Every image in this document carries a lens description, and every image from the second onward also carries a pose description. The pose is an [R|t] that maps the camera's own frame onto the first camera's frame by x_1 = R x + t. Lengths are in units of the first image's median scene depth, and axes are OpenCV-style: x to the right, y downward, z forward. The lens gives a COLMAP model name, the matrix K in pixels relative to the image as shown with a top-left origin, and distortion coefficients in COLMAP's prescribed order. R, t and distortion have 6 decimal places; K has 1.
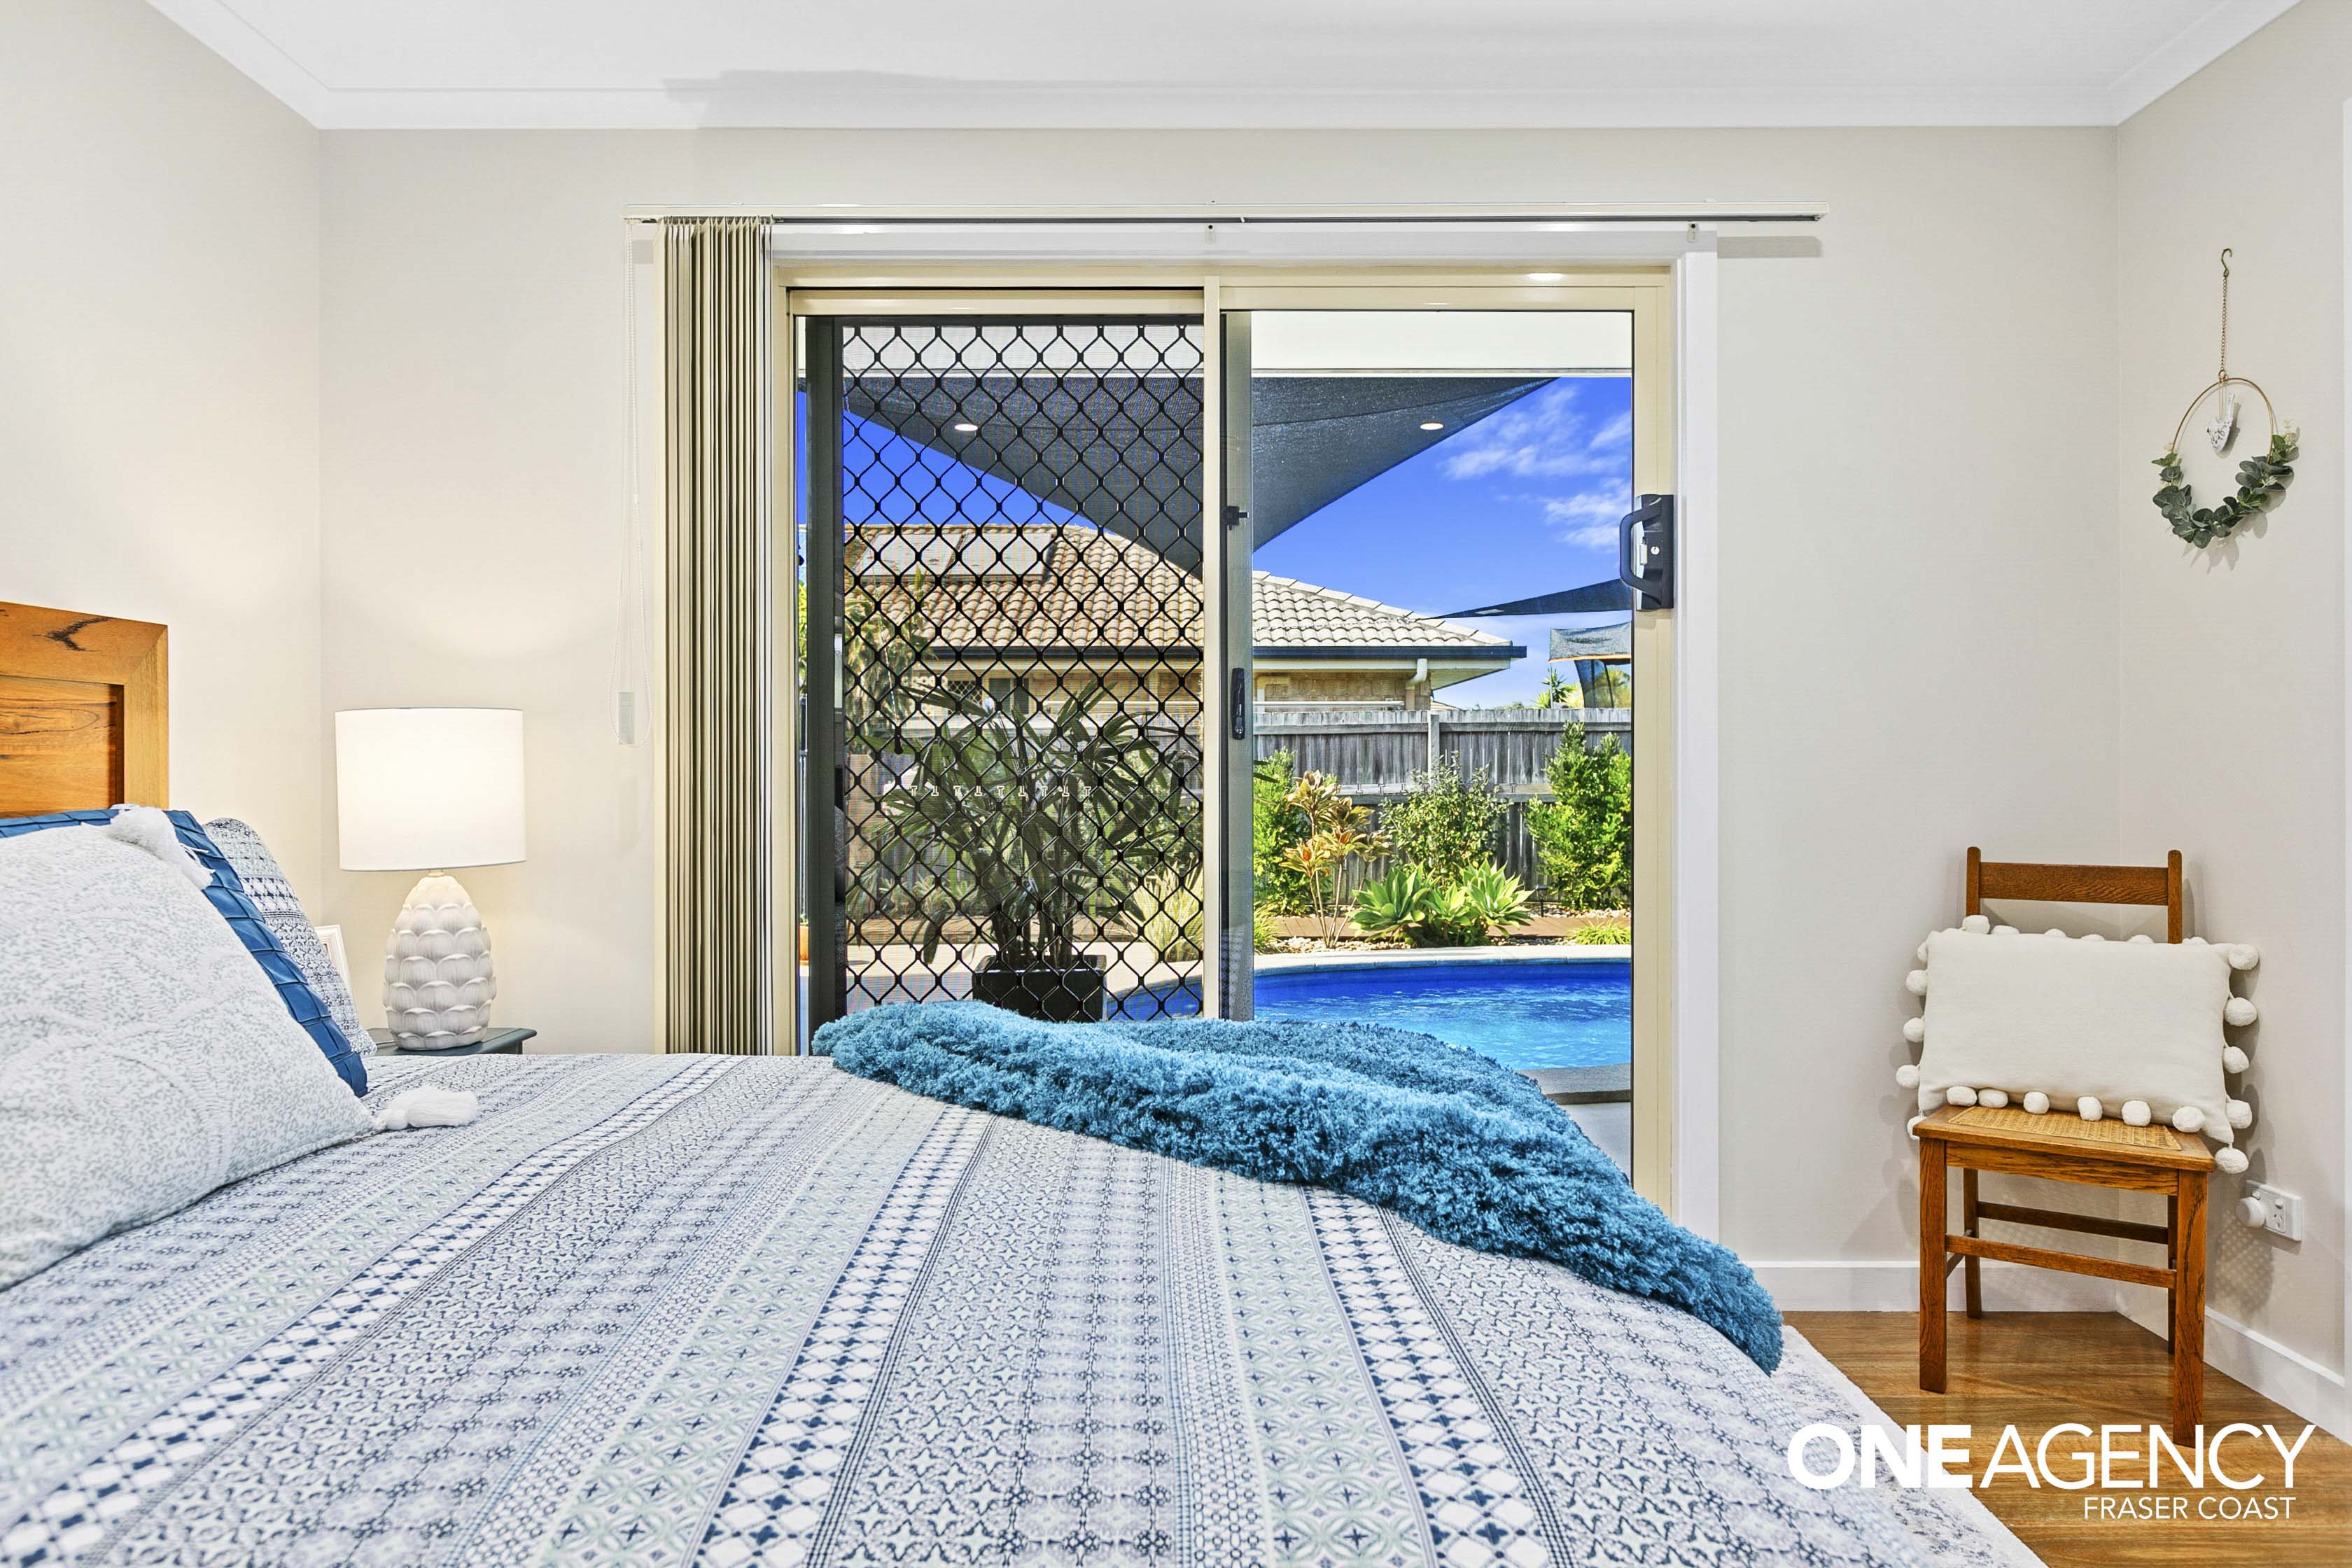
lens RADIAL K [[1469.0, 0, 1172.9], [0, 1469.0, 783.5], [0, 0, 1]] dist [-0.001584, 0.000350]
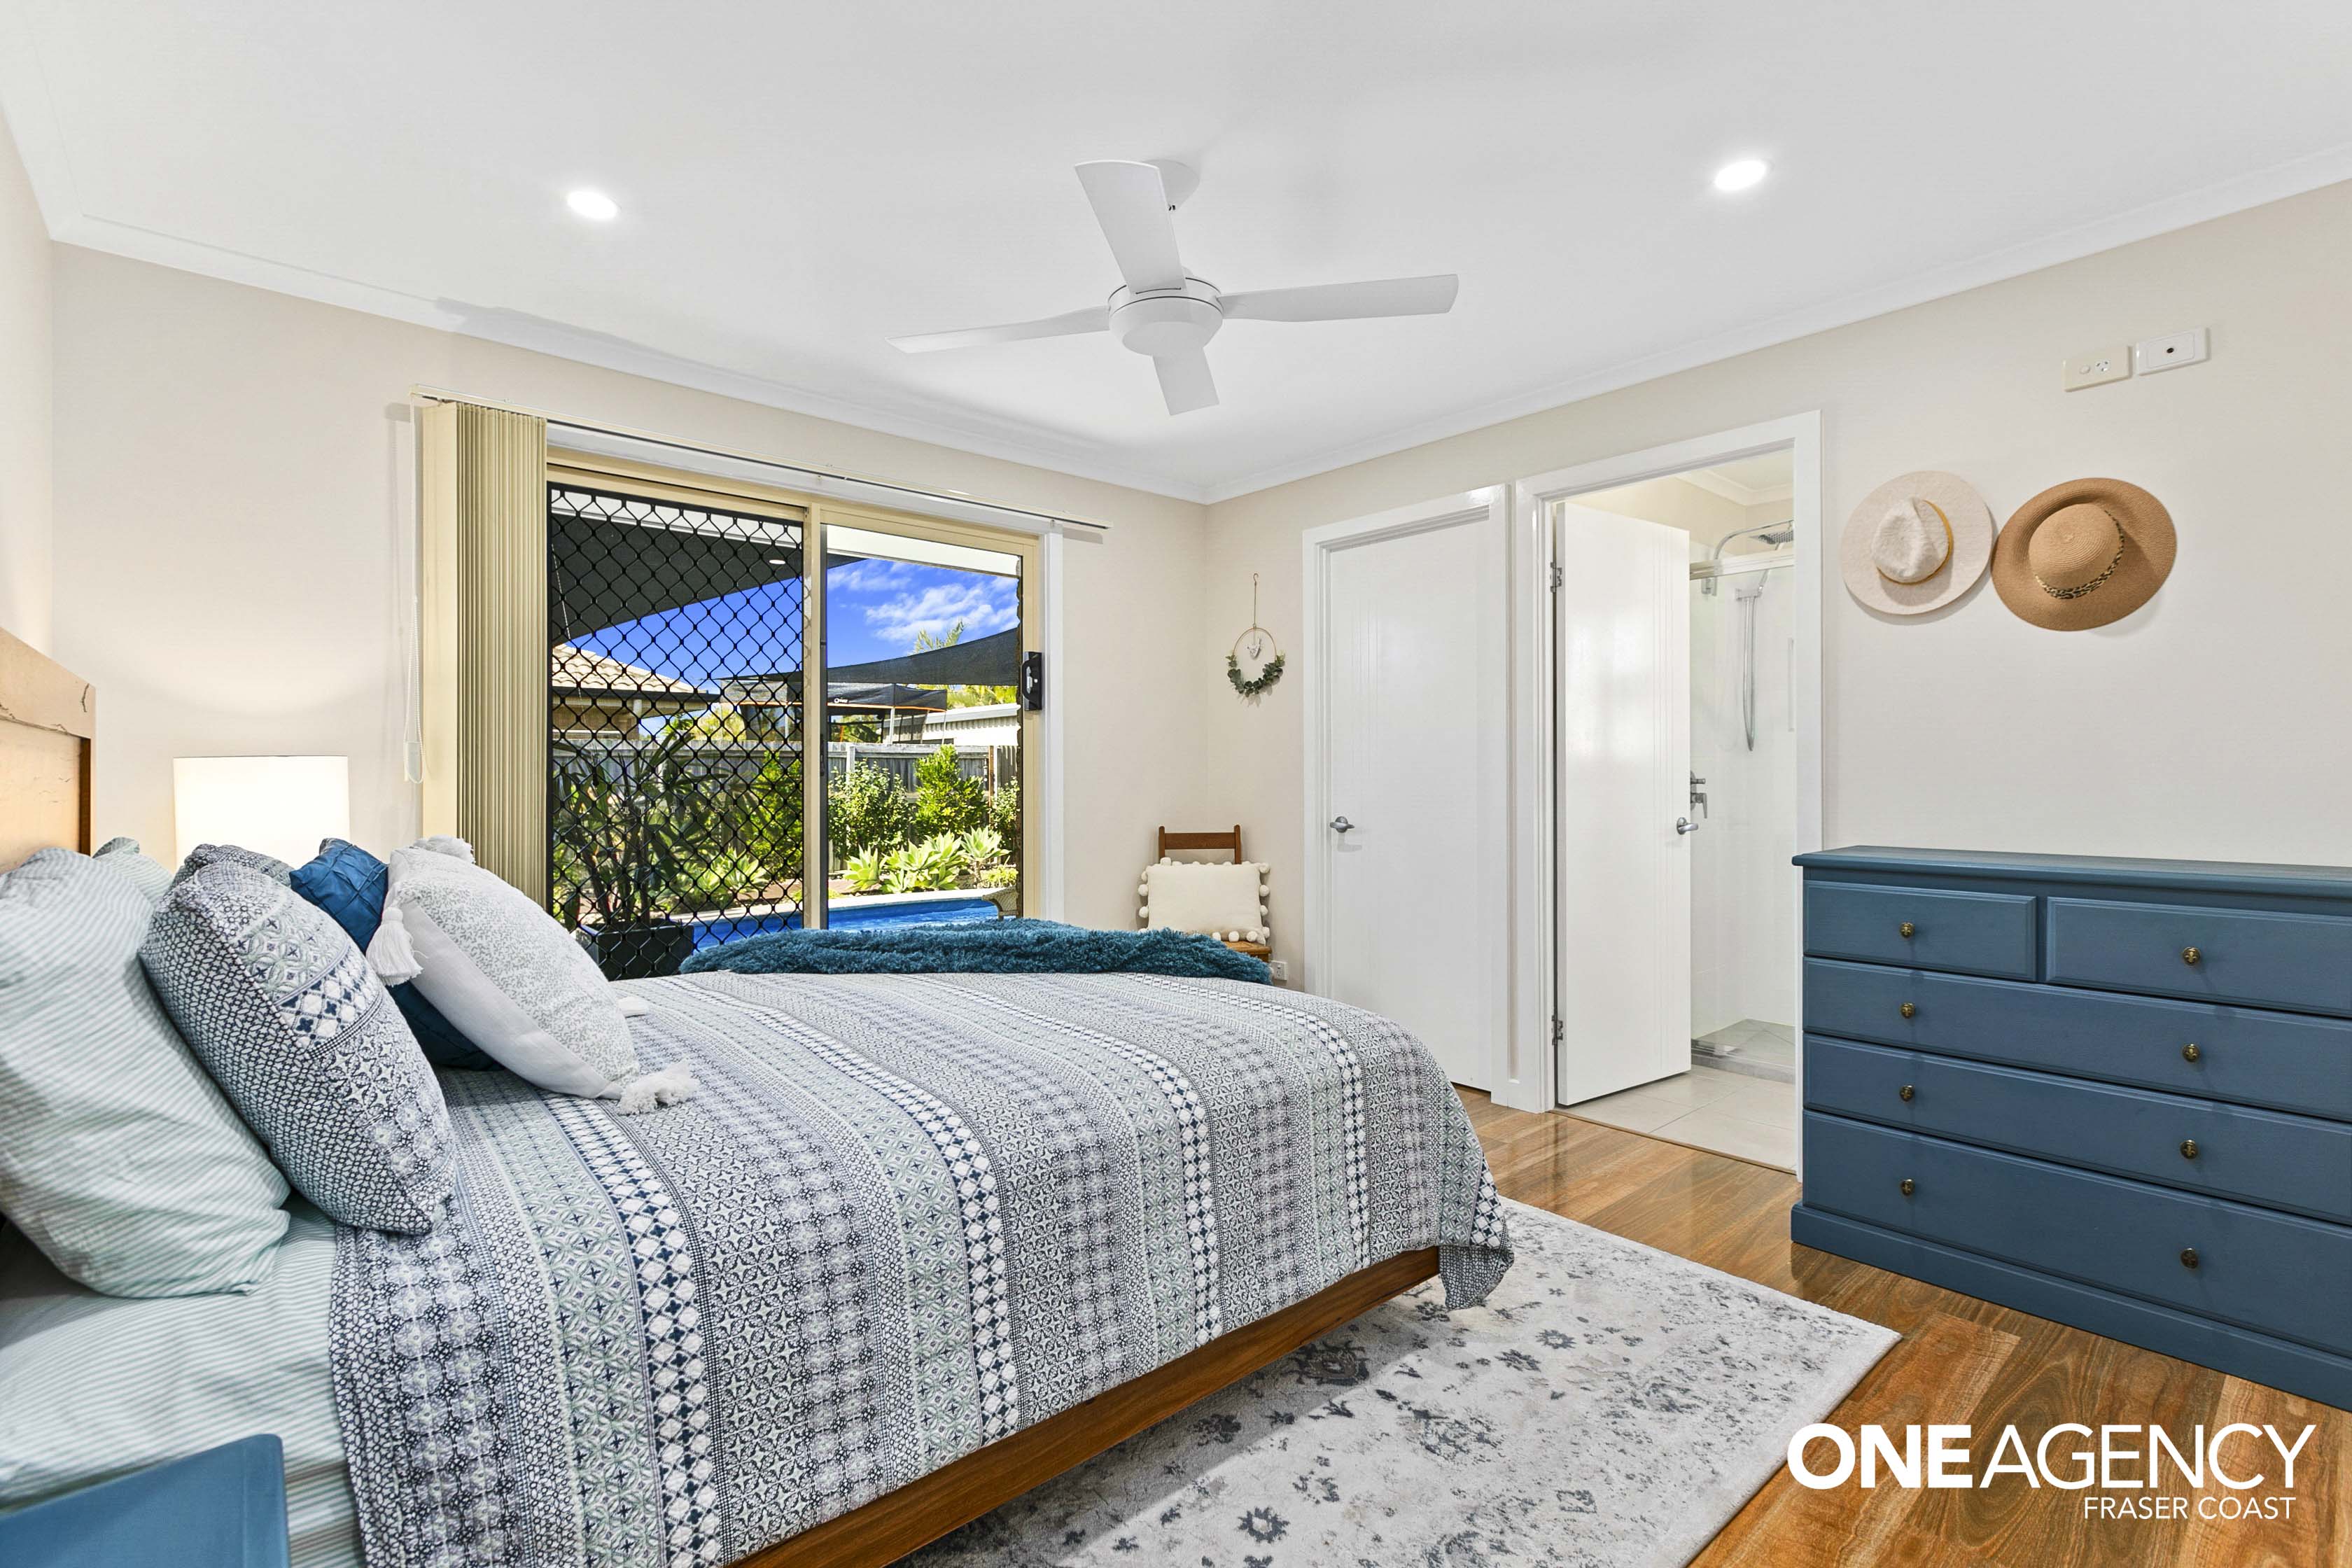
lens RADIAL K [[1069.9, 0, 1178.9], [0, 1069.9, 784.1], [0, 0, 1]] dist [0.002677, 0.000110]
pose [[0.747539, -0.004405, 0.664203, -0.526774], [0.007486, 0.999970, -0.001793, -0.017377], [-0.664176, 0.006313, 0.747550, -0.218329]]
